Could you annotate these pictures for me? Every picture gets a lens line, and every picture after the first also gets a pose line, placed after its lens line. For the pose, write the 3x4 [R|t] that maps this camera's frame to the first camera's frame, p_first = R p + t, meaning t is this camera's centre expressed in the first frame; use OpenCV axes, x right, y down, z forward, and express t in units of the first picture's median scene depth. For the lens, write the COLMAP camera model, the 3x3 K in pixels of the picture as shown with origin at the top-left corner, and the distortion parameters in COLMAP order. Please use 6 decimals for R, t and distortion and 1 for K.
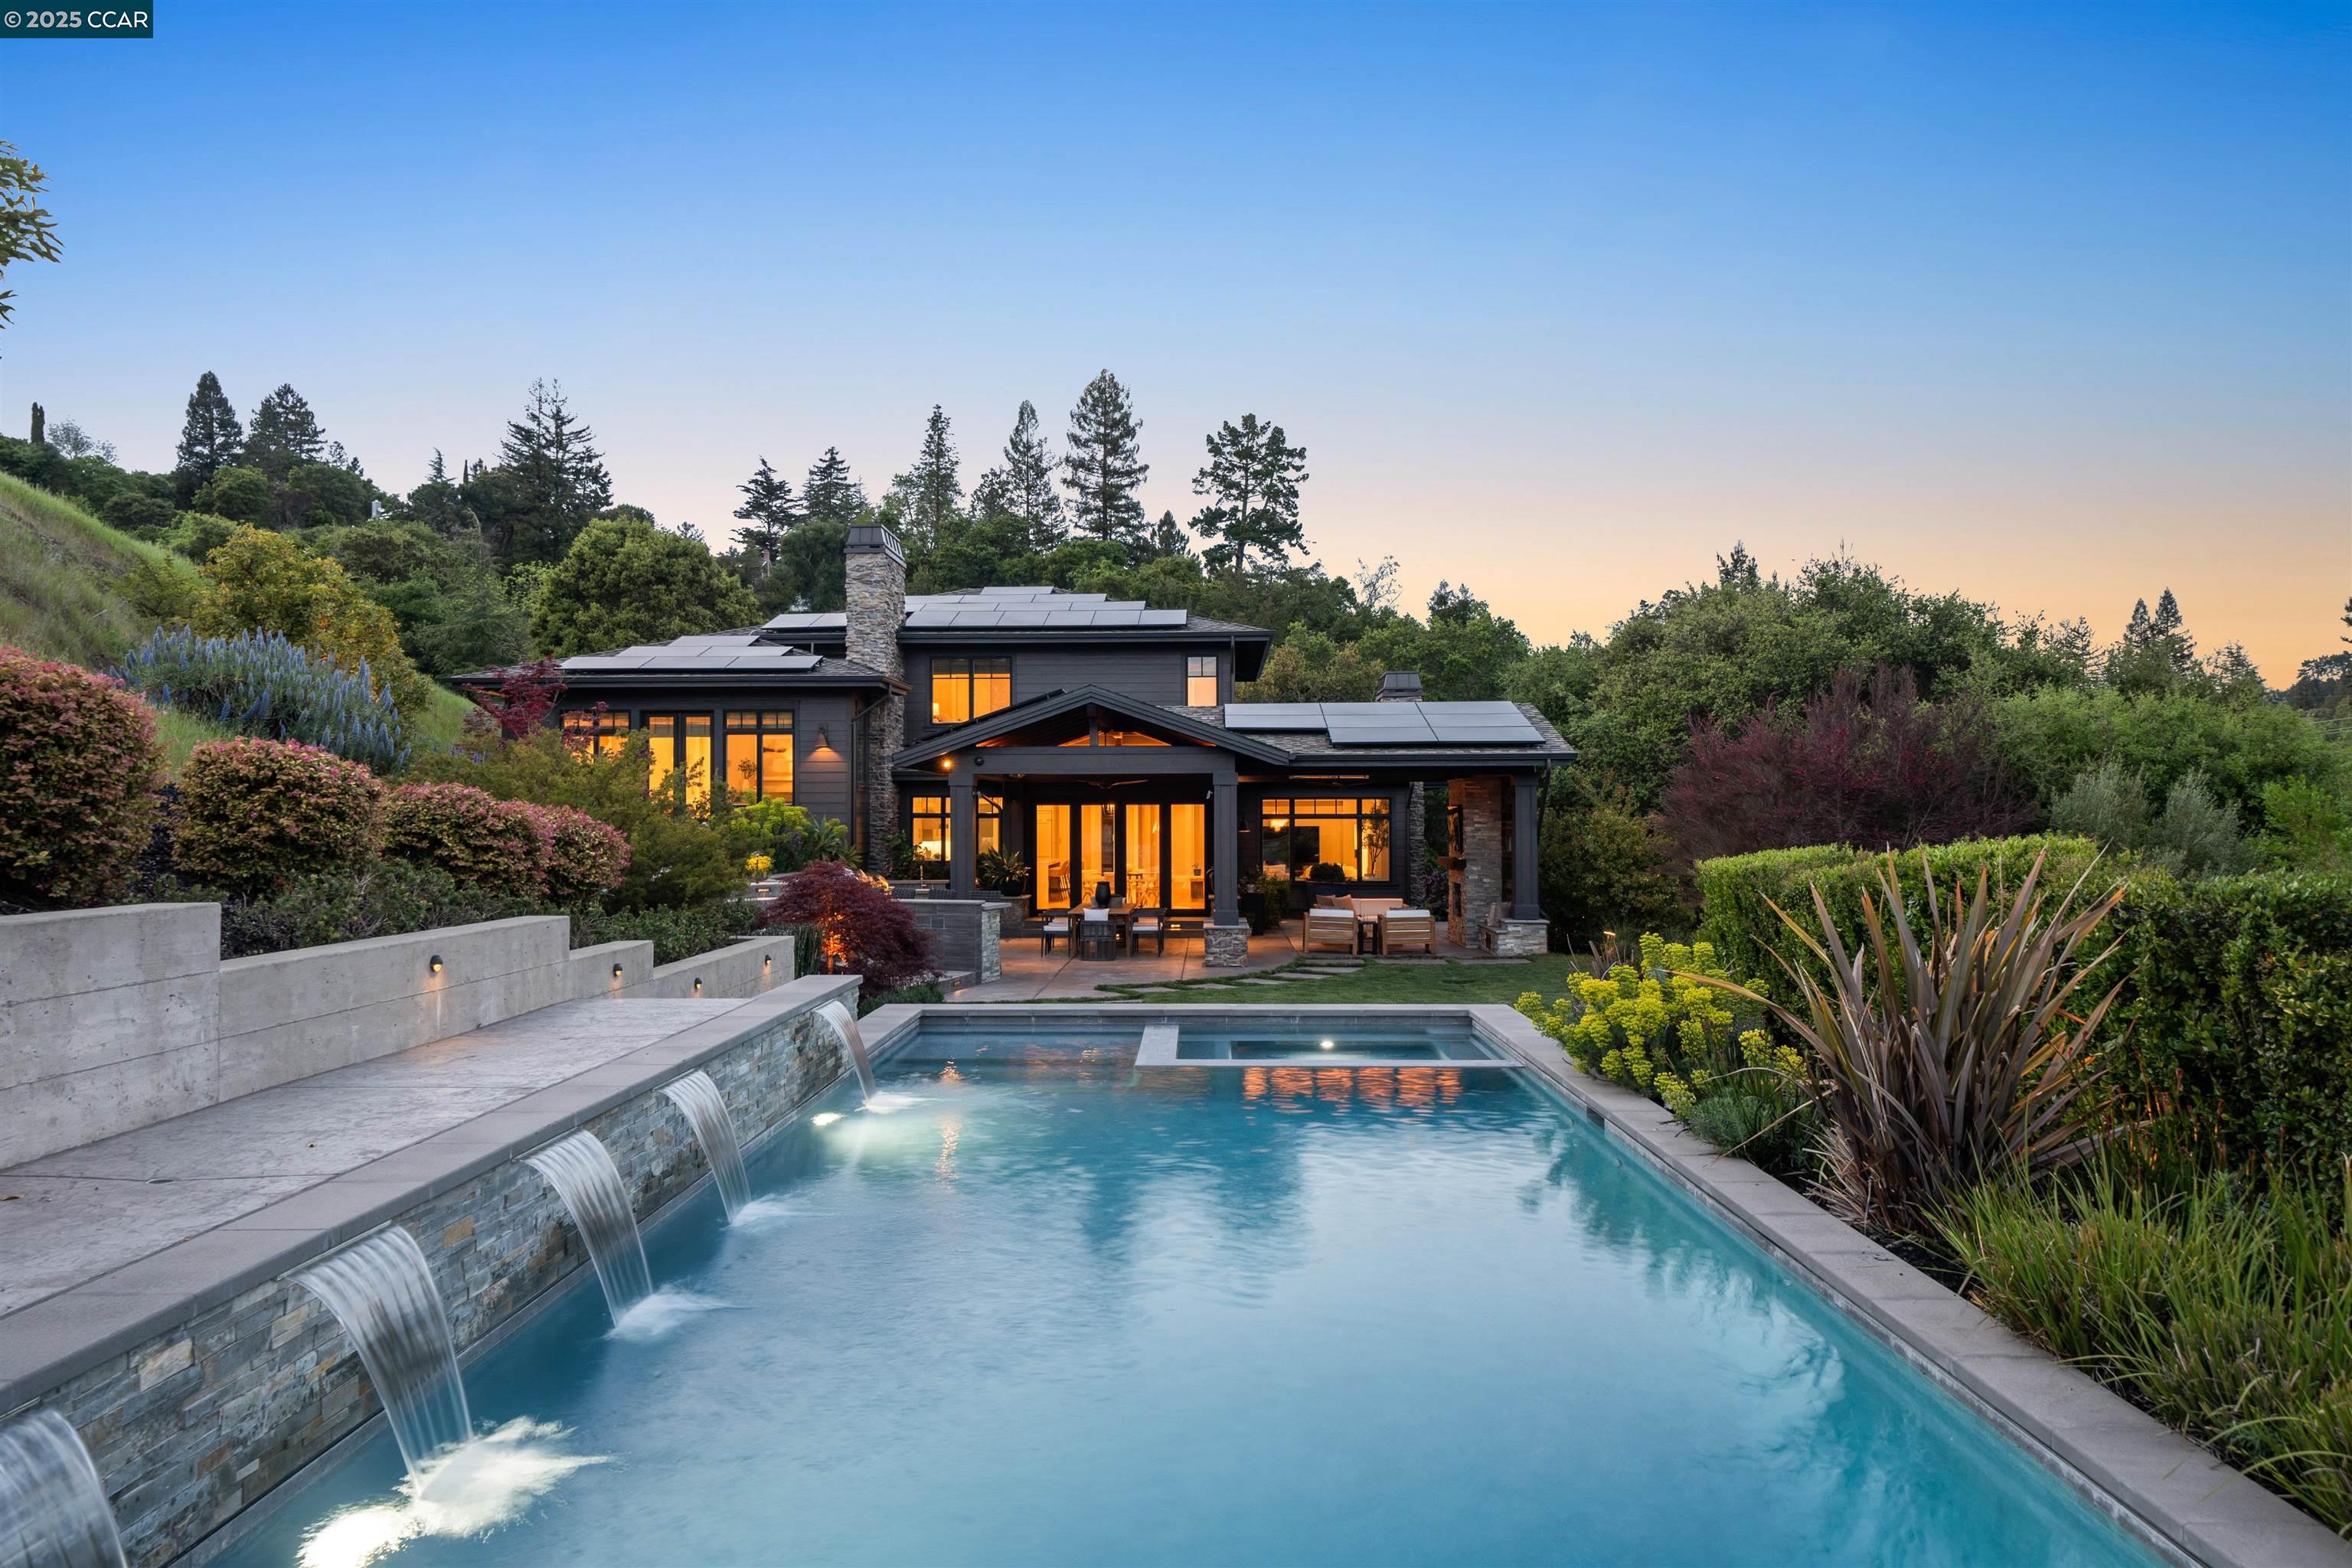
lens RADIAL K [[1576.0, 0, 1165.5], [0, 1576.0, 788.6], [0, 0, 1]] dist [-0.000662, 0.002368]
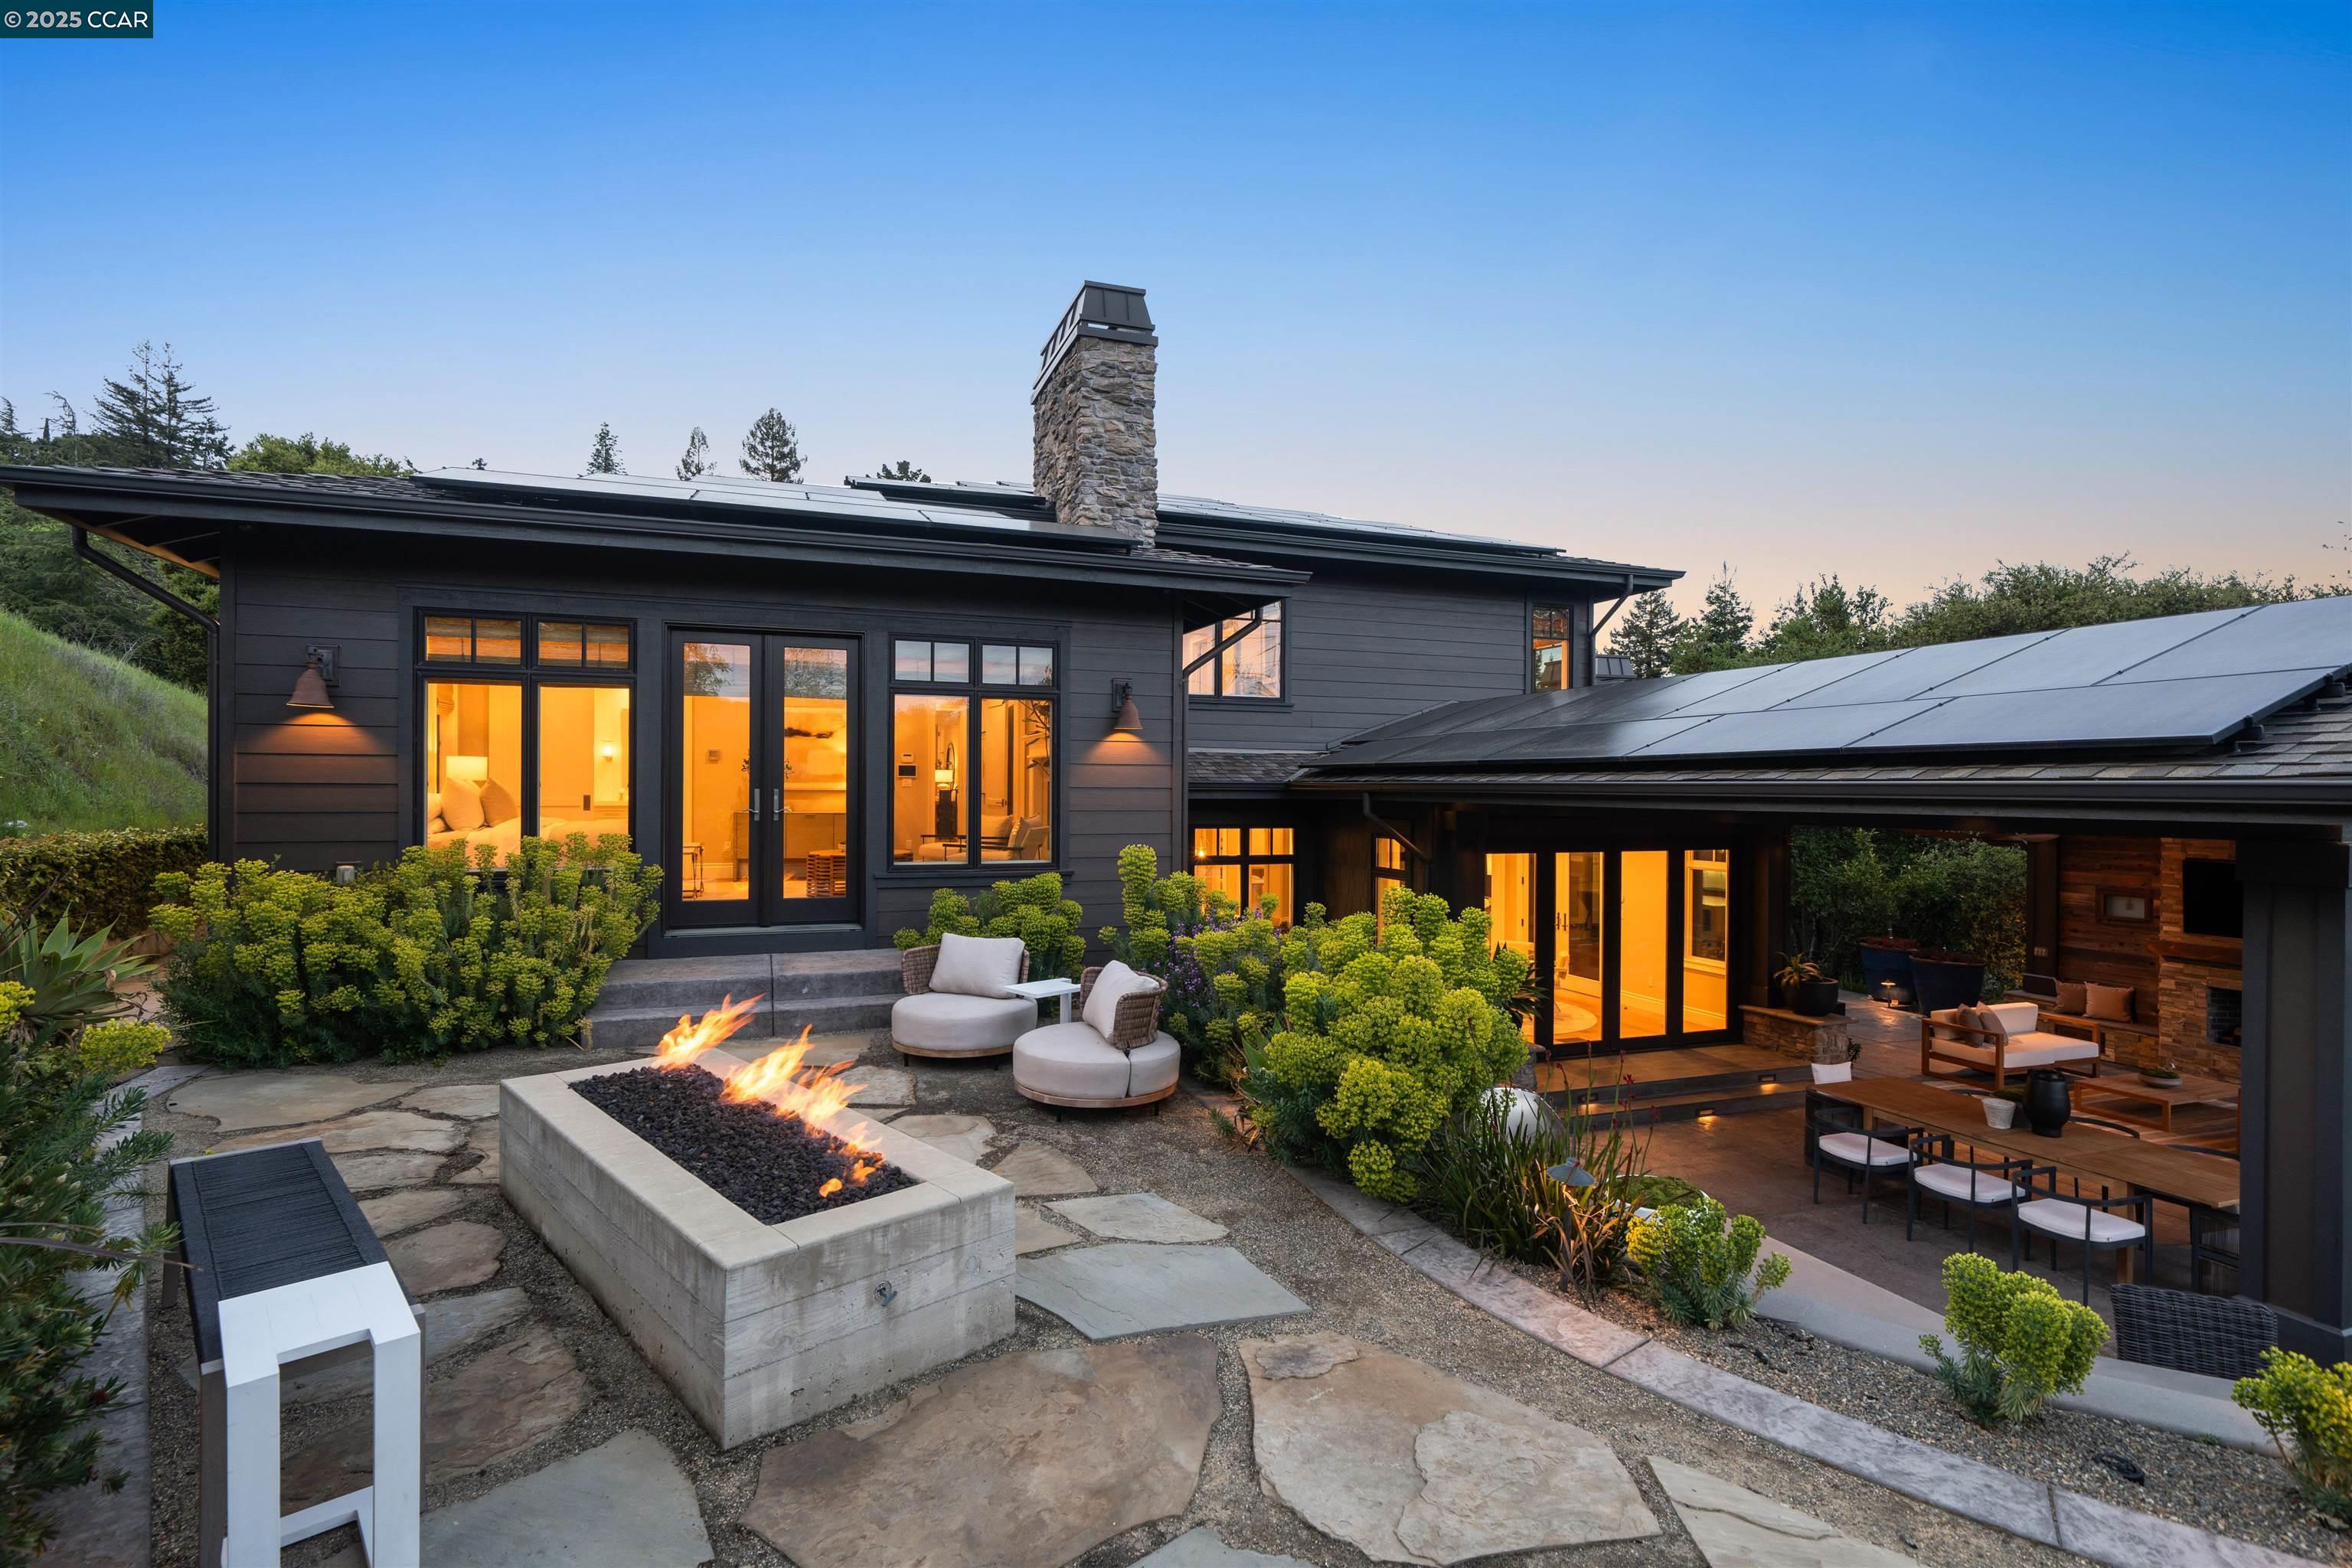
lens RADIAL K [[1096.6, 0, 1165.6], [0, 1096.6, 792.2], [0, 0, 1]] dist [-0.002609, 0.002478]
pose [[0.929375, 0.007809, 0.369054, -0.118152], [-0.014854, 0.999758, 0.016252, -0.005343], [-0.368837, -0.020586, 0.929266, 0.262520]]
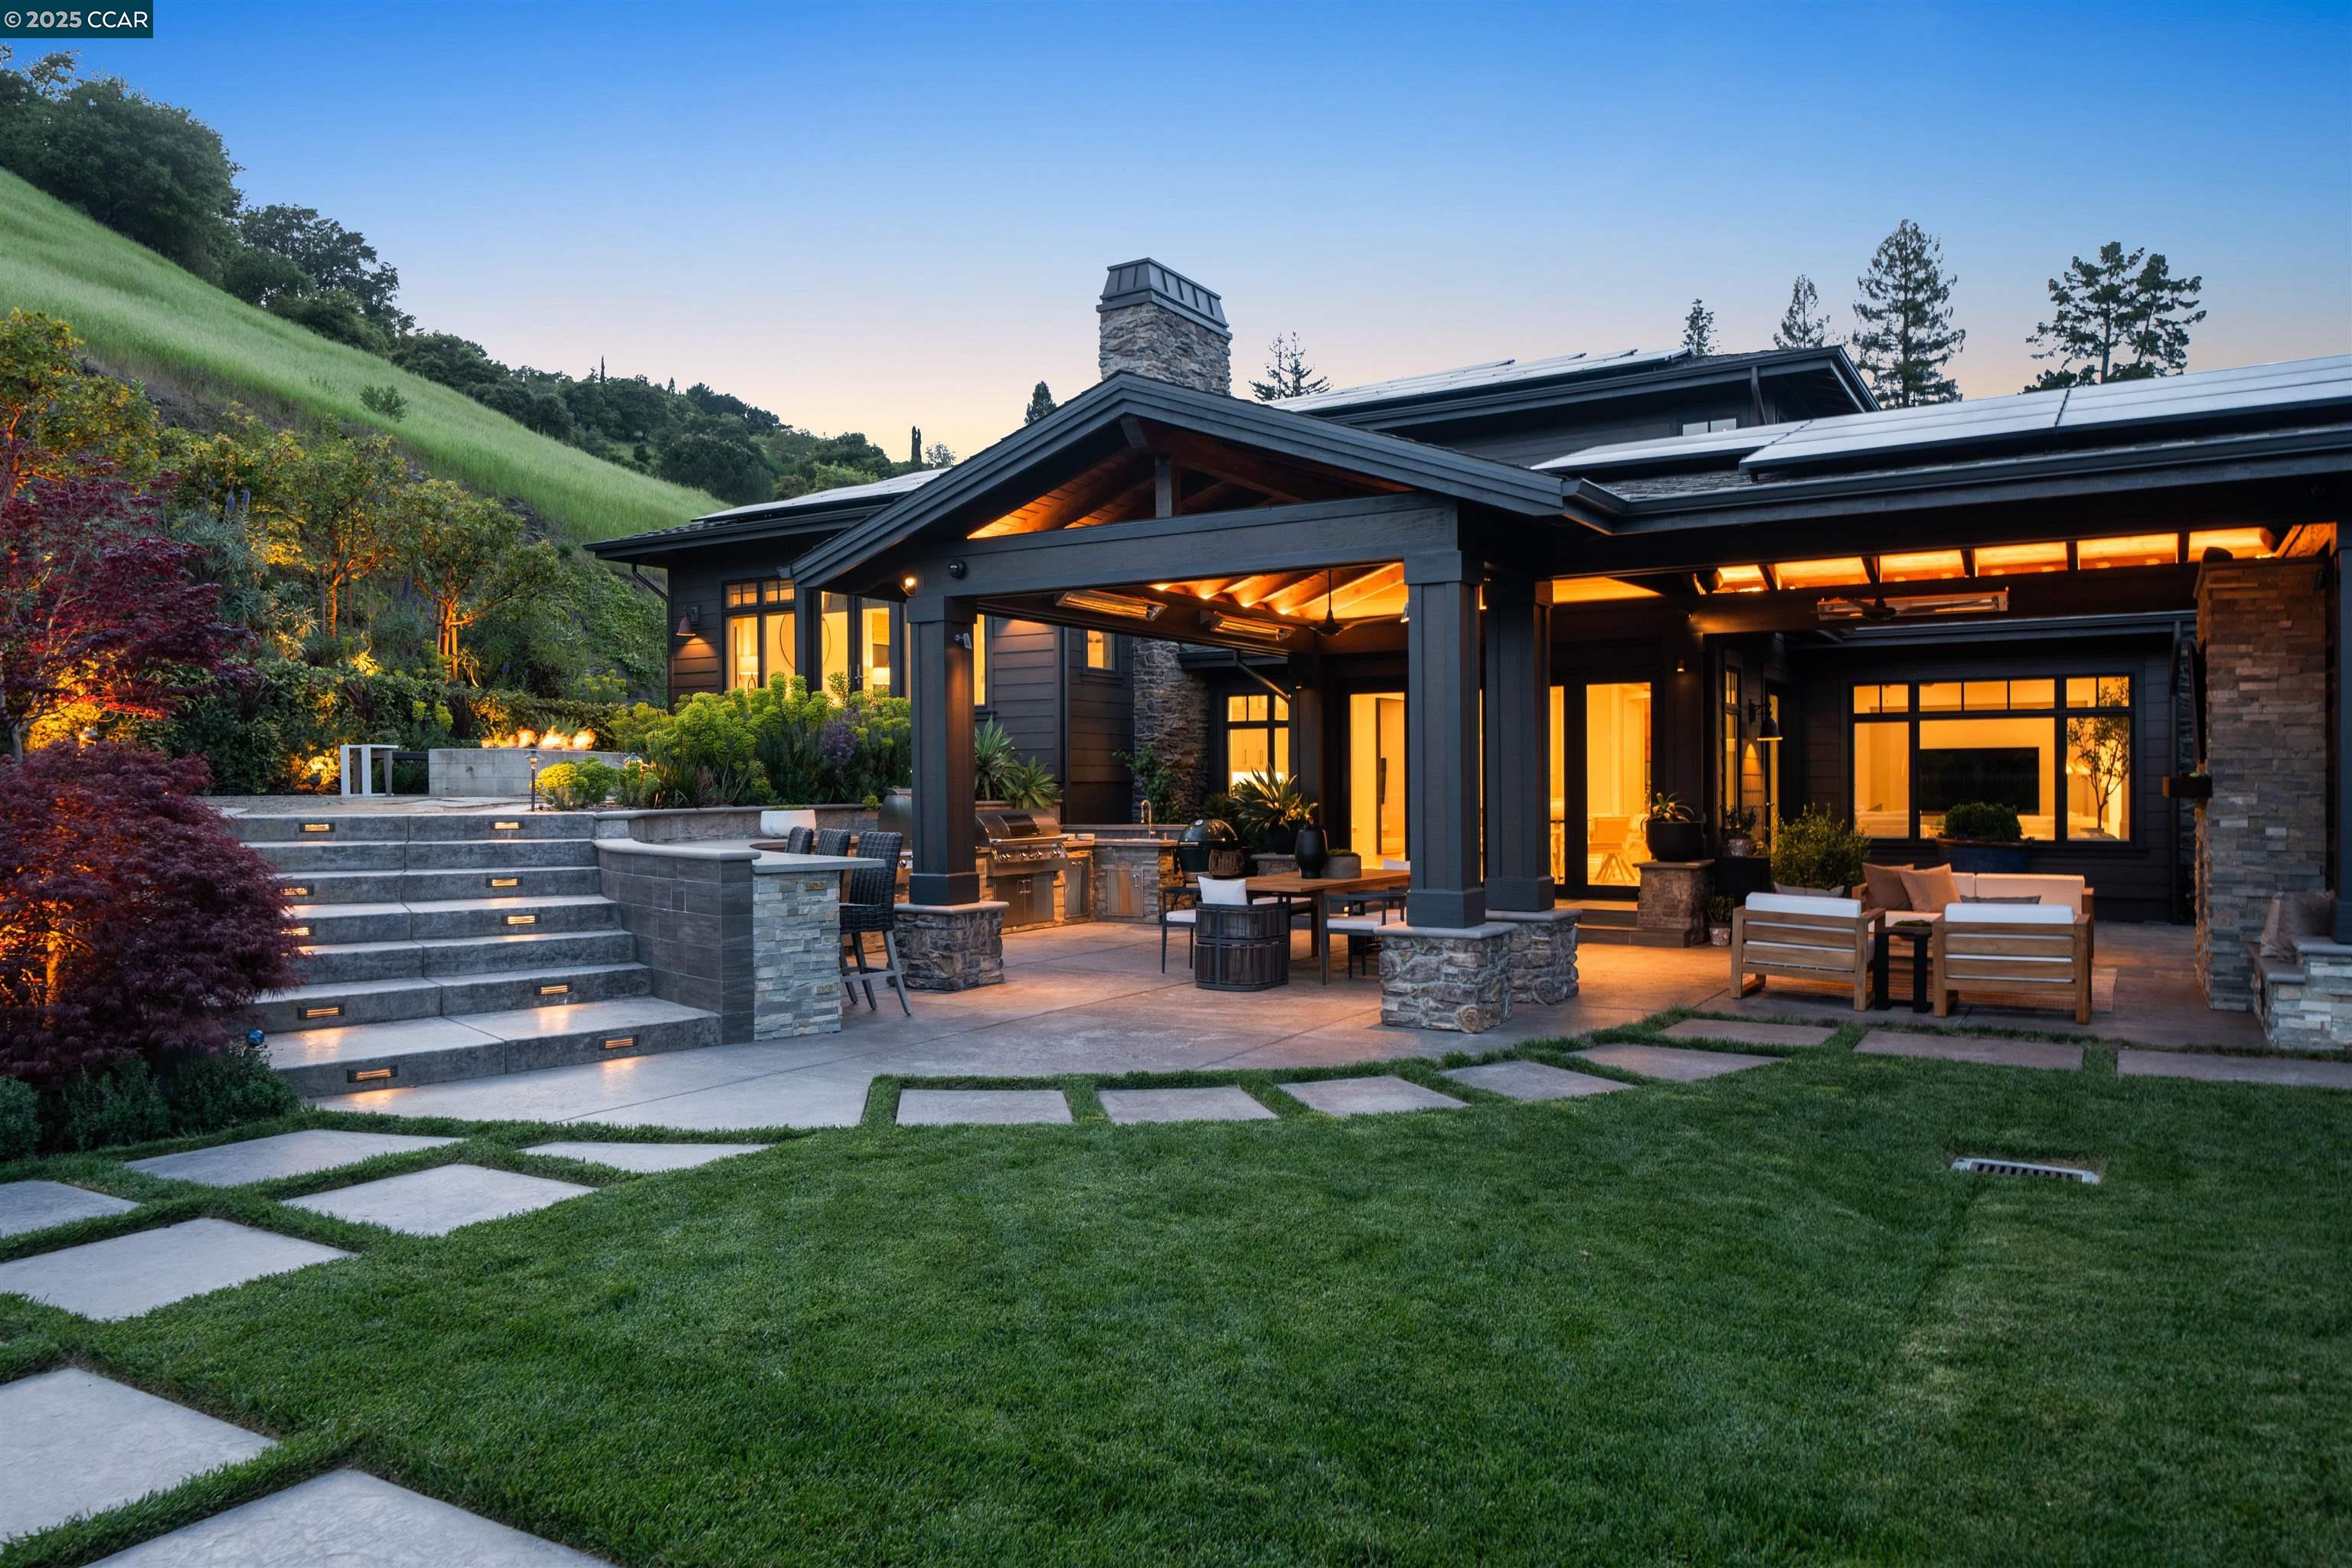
lens RADIAL K [[1576.0, 0, 1159.7], [0, 1576.0, 797.9], [0, 0, 1]] dist [-0.000662, 0.002368]
pose [[0.869549, 0.000719, -0.493846, 0.051754], [0.012907, 0.999624, 0.024183, 0.012336], [0.493678, -0.027402, 0.869213, 0.177594]]
